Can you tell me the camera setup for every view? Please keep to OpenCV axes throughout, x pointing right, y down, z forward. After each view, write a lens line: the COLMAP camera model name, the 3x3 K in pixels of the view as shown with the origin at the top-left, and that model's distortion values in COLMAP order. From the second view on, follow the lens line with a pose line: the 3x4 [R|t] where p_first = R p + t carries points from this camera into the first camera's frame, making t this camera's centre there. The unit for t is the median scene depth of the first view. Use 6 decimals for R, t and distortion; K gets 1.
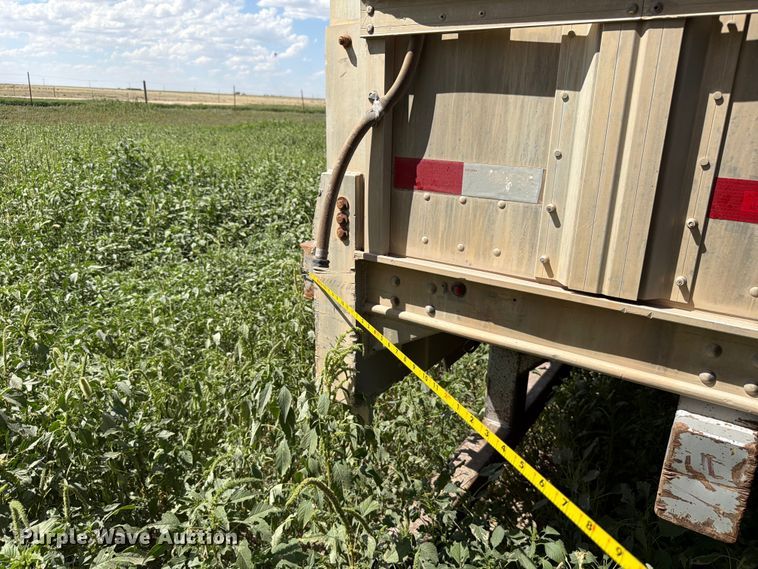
lens RADIAL K [[528.5, 0, 379.0], [0, 528.5, 284.5], [0, 0, 1]] dist [0.094826, -0.124966]
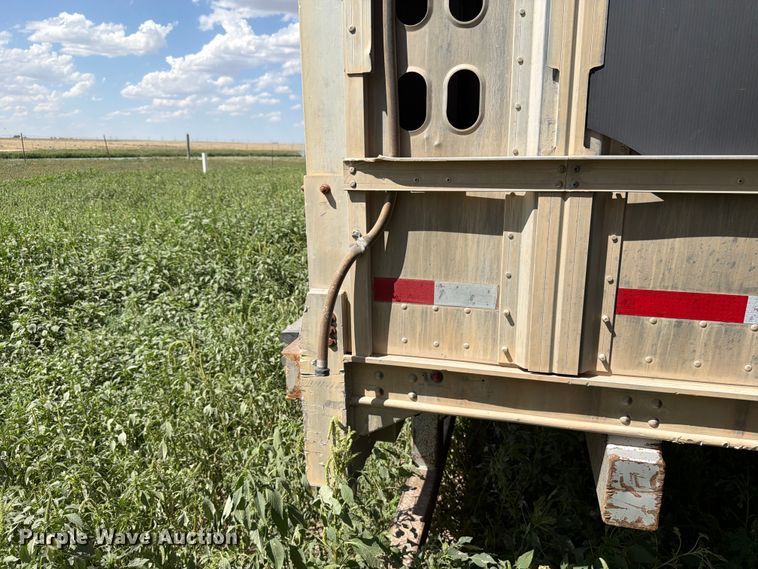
lens RADIAL K [[529.4, 0, 371.9], [0, 529.4, 282.7], [0, 0, 1]] dist [0.135068, -0.228615]
pose [[0.944150, -0.110801, 0.310327, -0.376960], [0.129780, 0.990690, -0.041124, -0.188255], [-0.302881, 0.079102, 0.949740, -0.172677]]
